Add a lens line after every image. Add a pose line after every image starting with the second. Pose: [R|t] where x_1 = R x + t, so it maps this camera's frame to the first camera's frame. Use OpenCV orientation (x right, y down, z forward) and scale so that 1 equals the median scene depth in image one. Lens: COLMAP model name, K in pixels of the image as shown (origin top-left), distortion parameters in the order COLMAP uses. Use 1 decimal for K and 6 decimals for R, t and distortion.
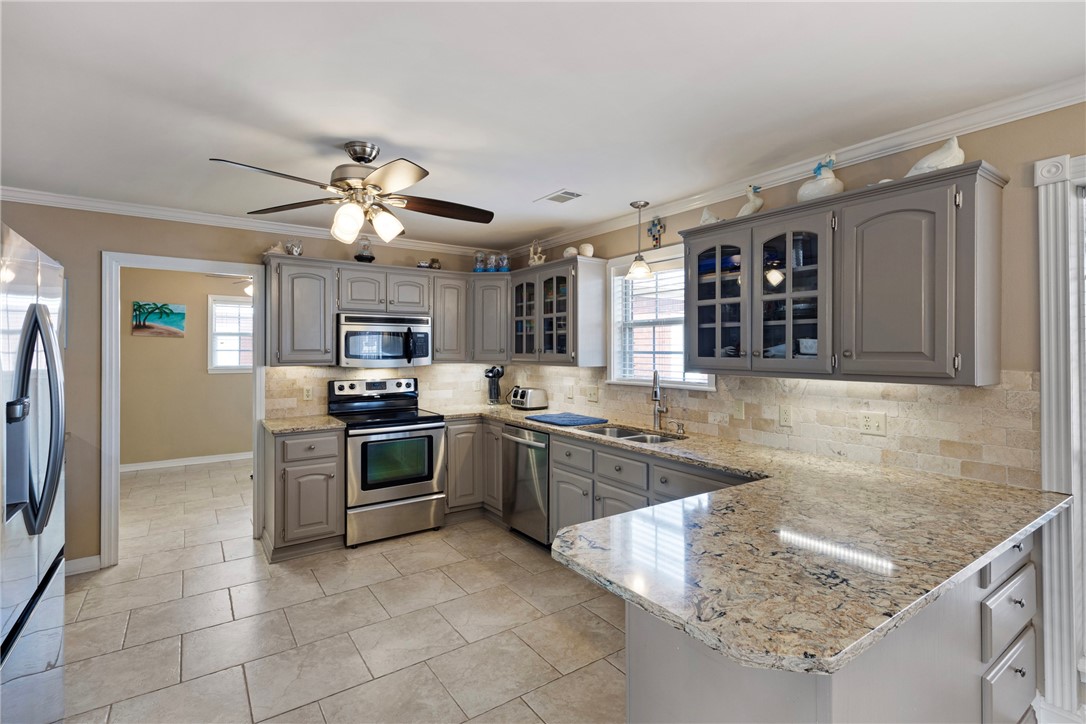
lens RADIAL K [[505.5, 0, 548.8], [0, 505.5, 350.7], [0, 0, 1]] dist [0.002111, 0.000624]
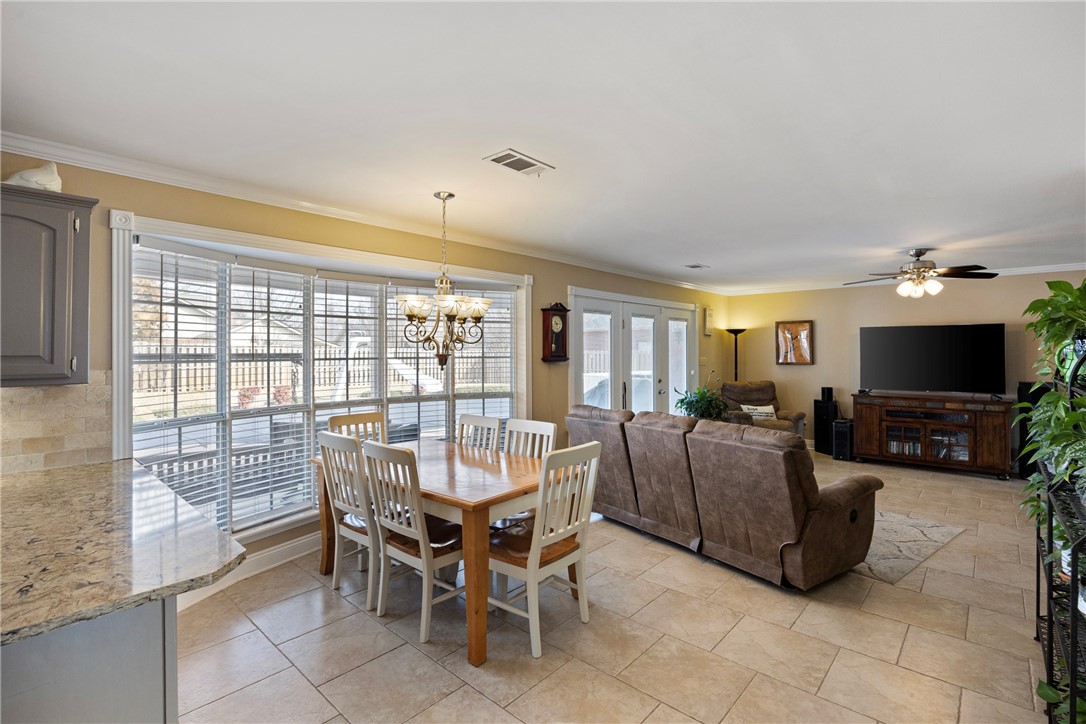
lens RADIAL K [[502.2, 0, 546.7], [0, 502.2, 343.8], [0, 0, 1]] dist [-0.017901, 0.000243]
pose [[-0.219006, 0.014065, 0.975622, -0.263308], [0.003011, 0.999901, -0.013740, -0.002456], [-0.975719, -0.000071, -0.219026, 0.093640]]
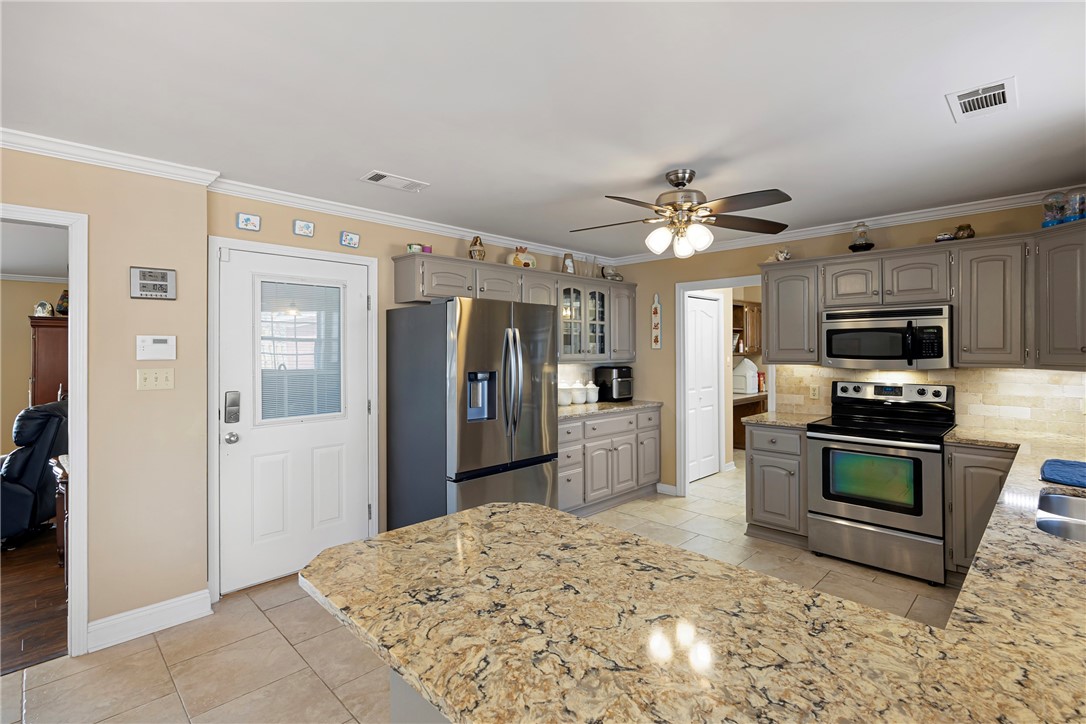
lens RADIAL K [[505.5, 0, 548.8], [0, 505.5, 350.7], [0, 0, 1]] dist [0.002111, 0.000624]
pose [[0.184655, 0.001111, -0.982803, 0.458048], [0.002052, 0.999997, 0.001516, -0.001251], [0.982801, -0.002296, 0.184652, 0.316950]]
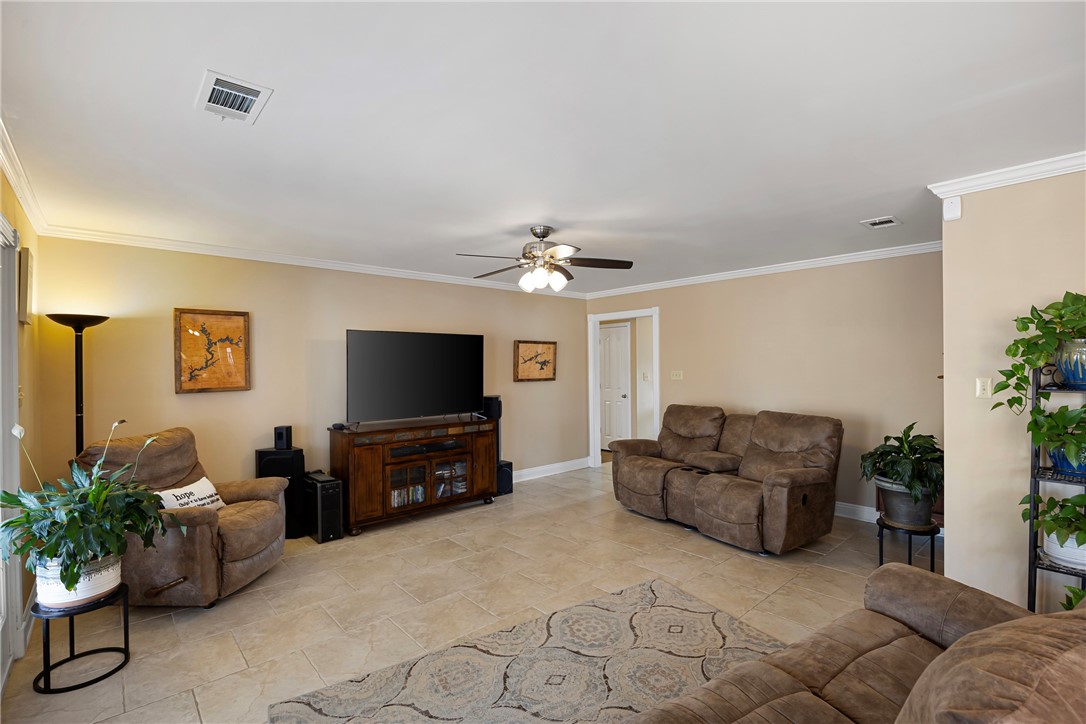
lens RADIAL K [[497.5, 0, 547.0], [0, 497.5, 365.4], [0, 0, 1]] dist [-0.021071, 0.000102]
pose [[-0.992874, 0.008015, -0.118901, 0.855317], [0.007663, 0.999965, 0.003418, 0.001321], [0.118925, 0.002483, -0.992900, -0.164588]]
